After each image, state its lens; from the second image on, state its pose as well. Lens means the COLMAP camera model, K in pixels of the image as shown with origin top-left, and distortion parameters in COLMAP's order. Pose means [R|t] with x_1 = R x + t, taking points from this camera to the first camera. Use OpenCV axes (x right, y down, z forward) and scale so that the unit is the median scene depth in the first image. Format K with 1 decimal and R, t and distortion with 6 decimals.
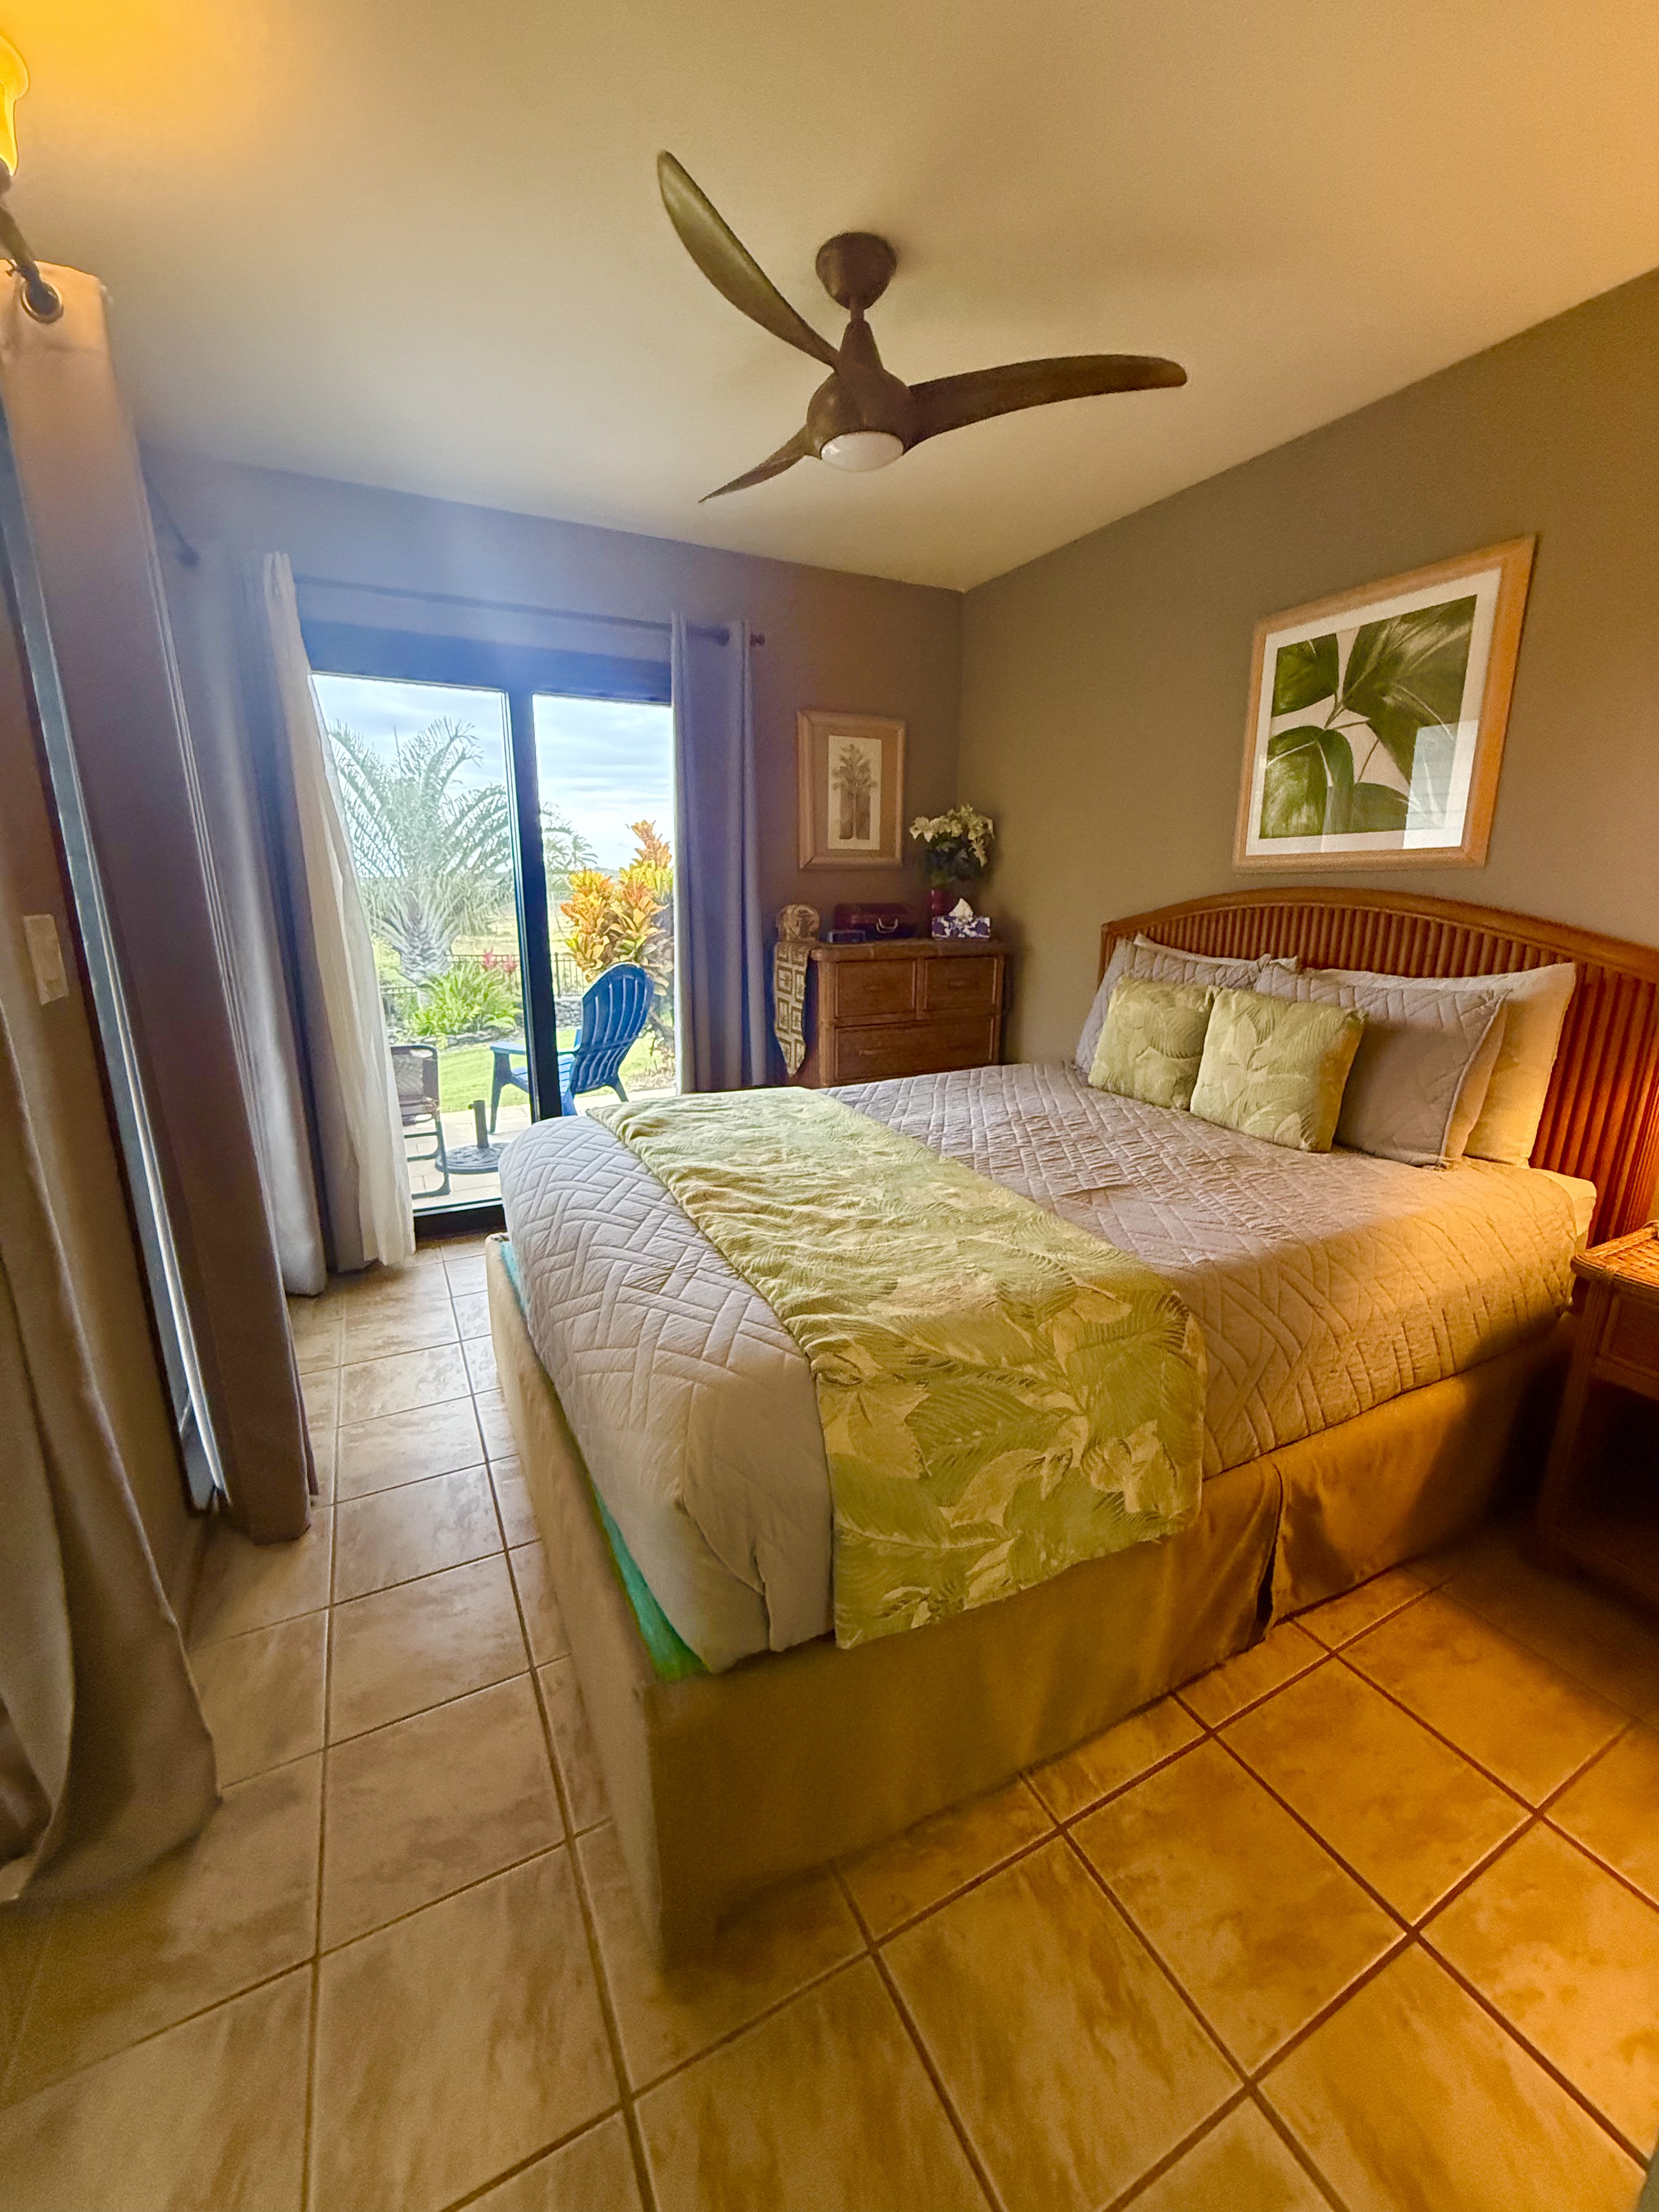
lens RADIAL K [[883.3, 0, 829.5], [0, 883.3, 1106.0], [0, 0, 1]] dist [-0.000403, 0.000022]
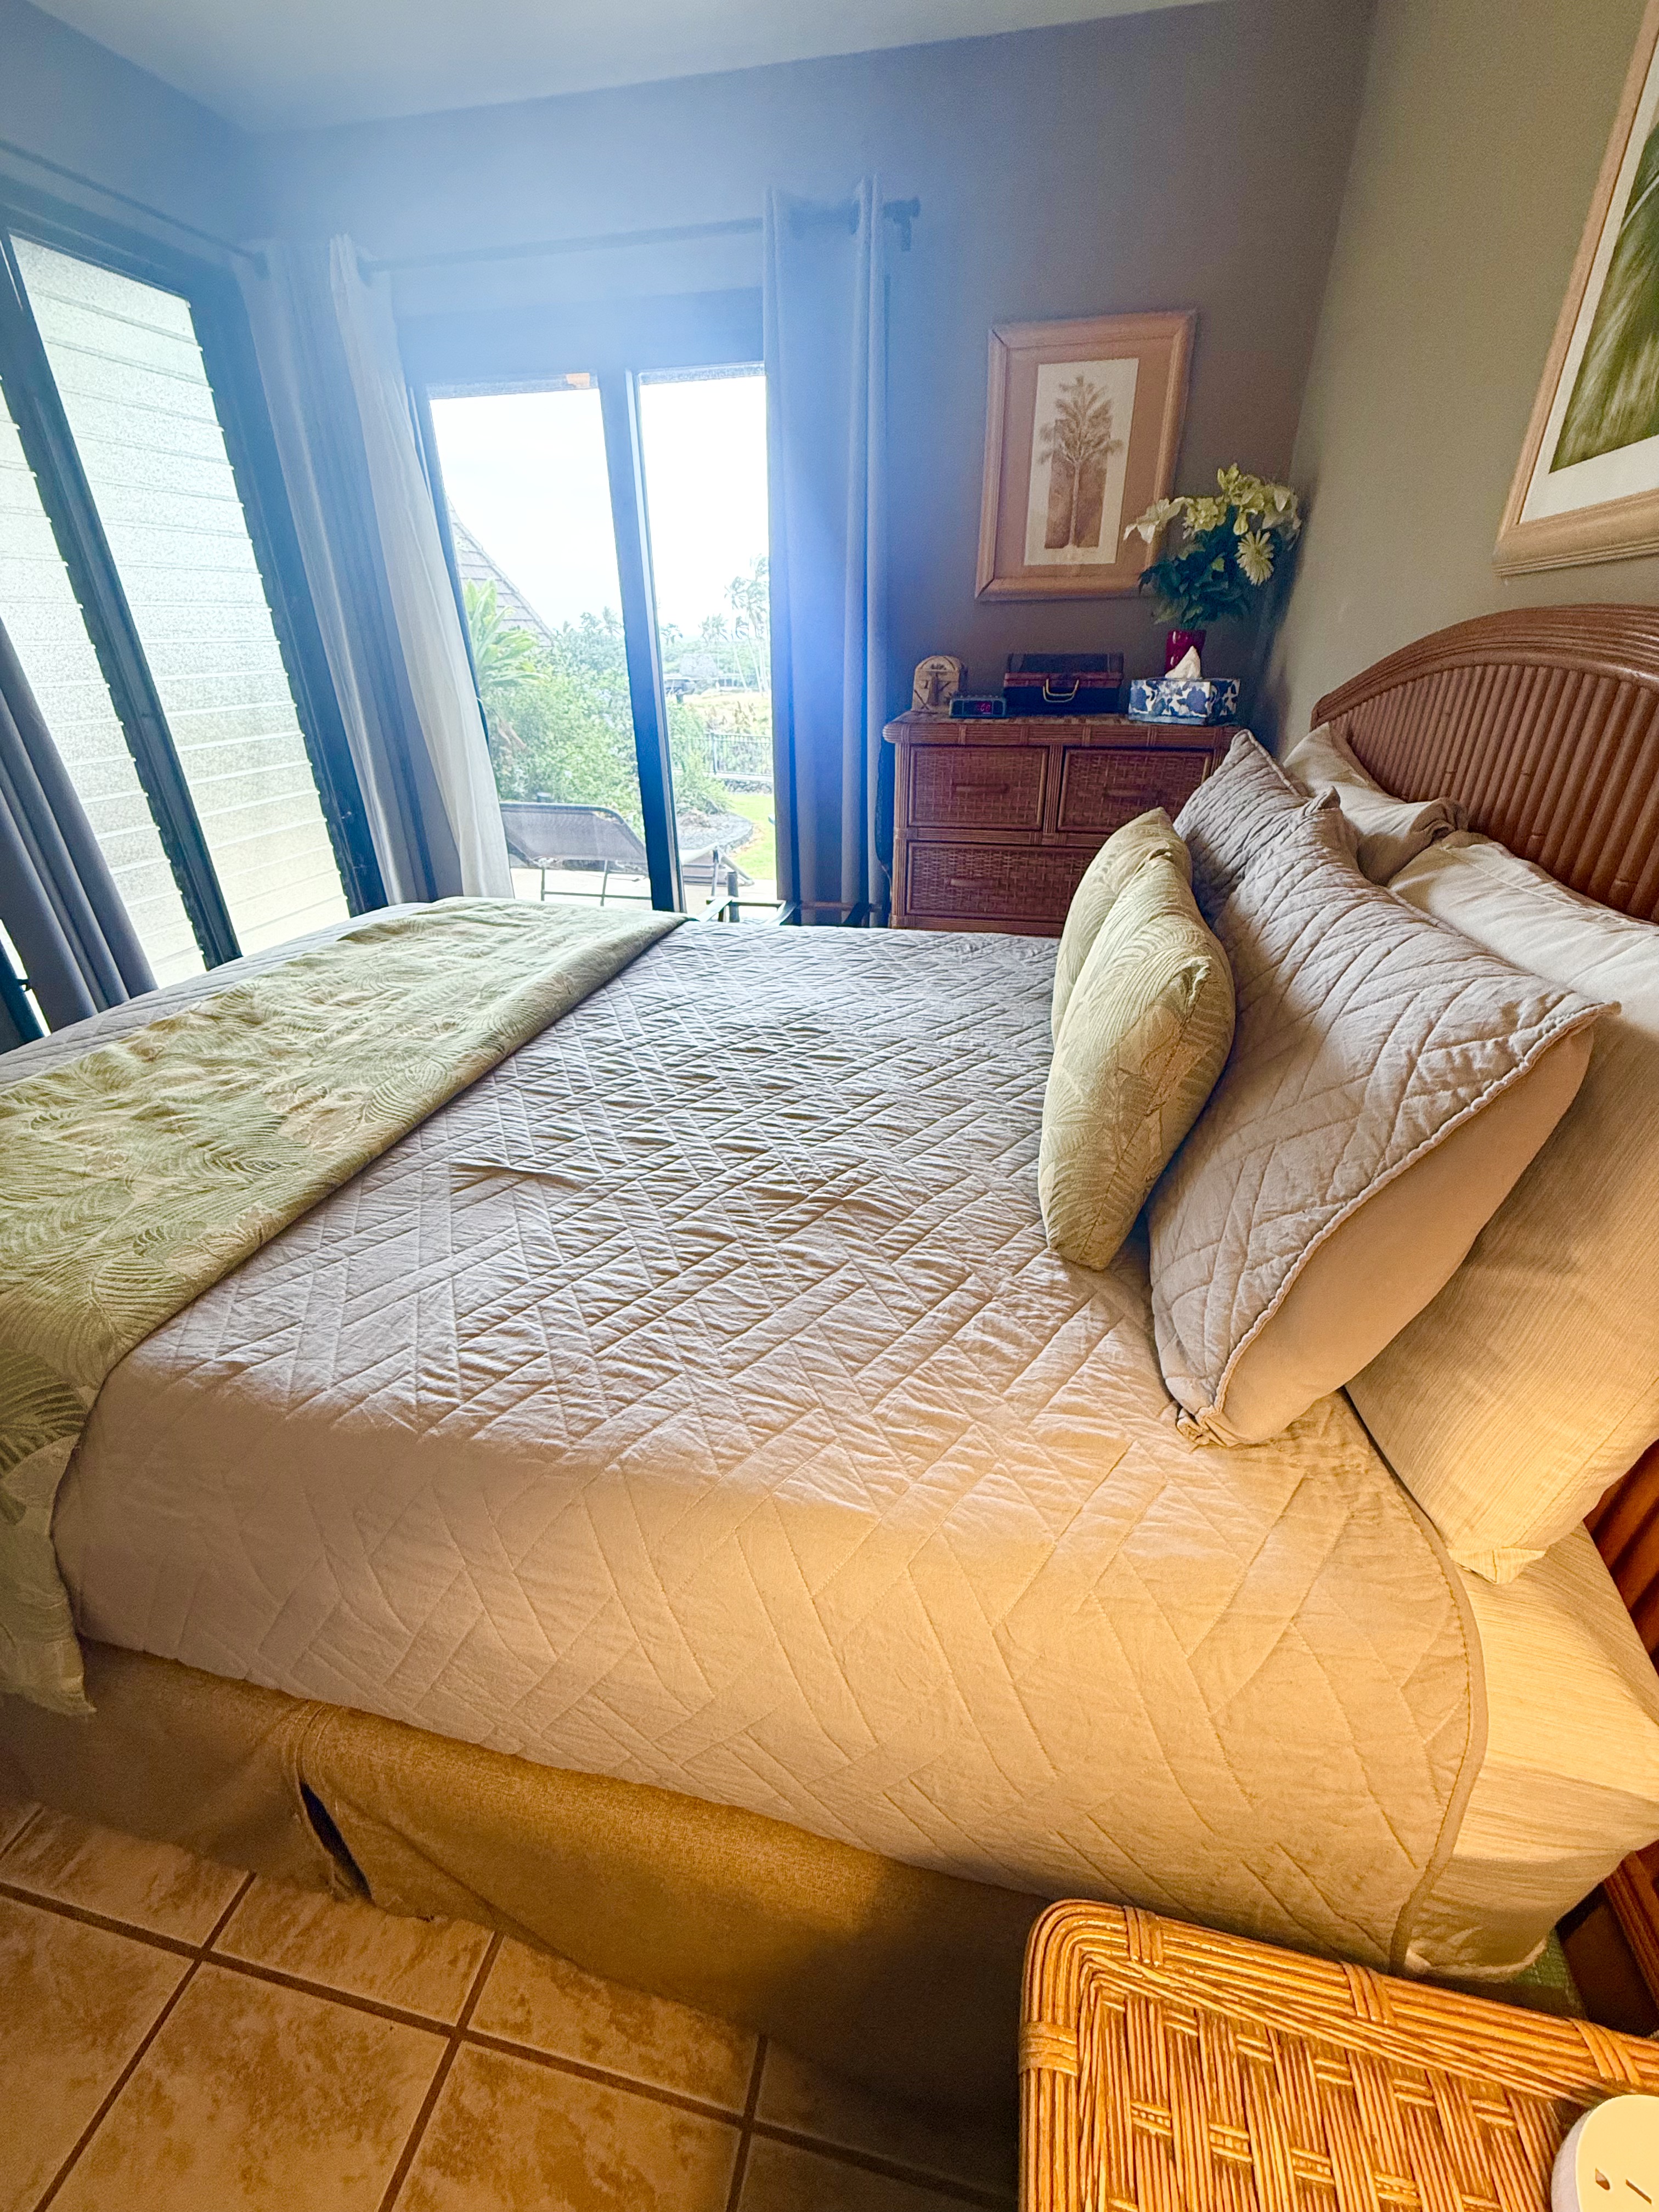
lens RADIAL K [[883.3, 0, 829.5], [0, 883.3, 1106.0], [0, 0, 1]] dist [-0.000403, 0.000022]
pose [[0.770656, 0.292242, -0.566290, 0.420675], [-0.148940, 0.946634, 0.285834, -0.079256], [0.619602, -0.135936, 0.773055, 0.364165]]
